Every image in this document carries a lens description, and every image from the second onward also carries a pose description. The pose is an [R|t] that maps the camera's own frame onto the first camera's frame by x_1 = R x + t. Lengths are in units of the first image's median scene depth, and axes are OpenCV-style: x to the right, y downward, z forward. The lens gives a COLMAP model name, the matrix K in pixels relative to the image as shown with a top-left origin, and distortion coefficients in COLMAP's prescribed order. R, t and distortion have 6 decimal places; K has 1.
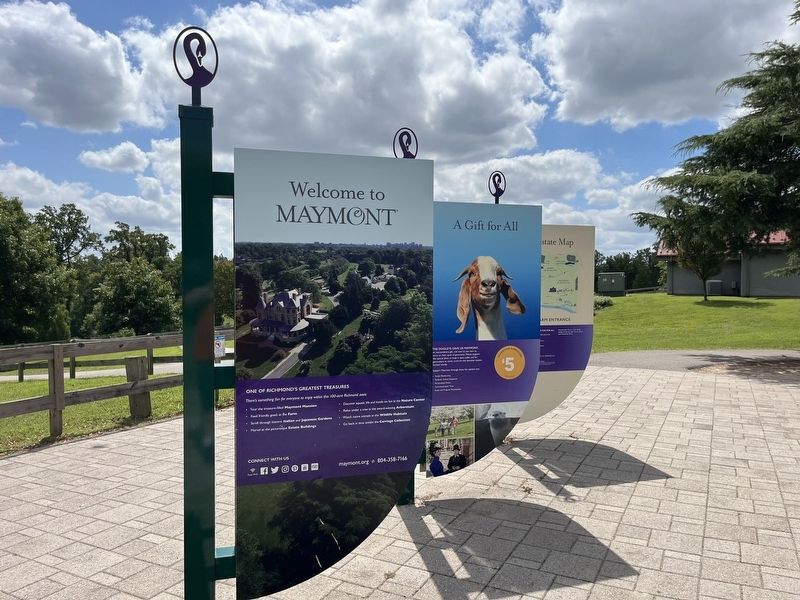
lens RADIAL K [[600.3, 0, 403.1], [0, 600.3, 302.9], [0, 0, 1]] dist [0.065396, -0.082664]
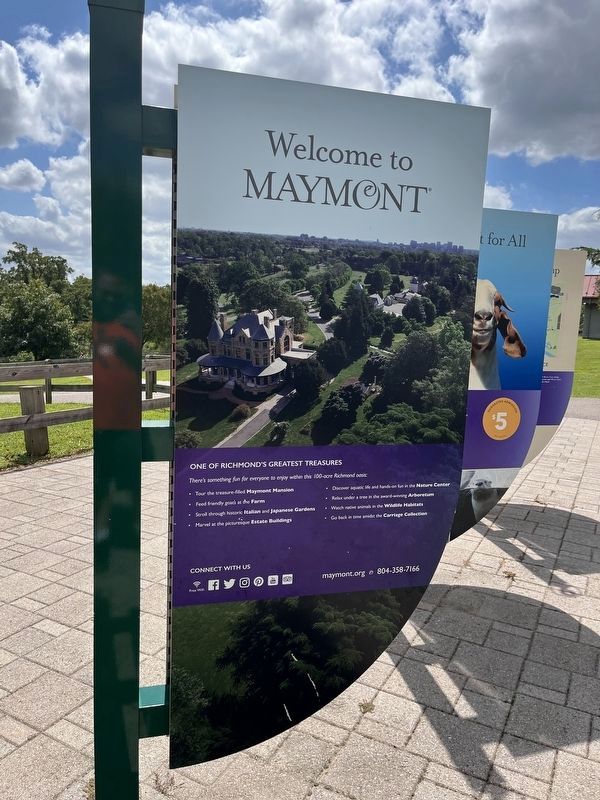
lens RADIAL K [[600.3, 0, 290.1], [0, 600.3, 399.7], [0, 0, 1]] dist [0.065396, -0.082664]
pose [[0.999121, 0.039251, -0.014738, -0.138241], [-0.037502, 0.993825, 0.104428, 0.004134], [0.018746, -0.103784, 0.994423, 0.349088]]
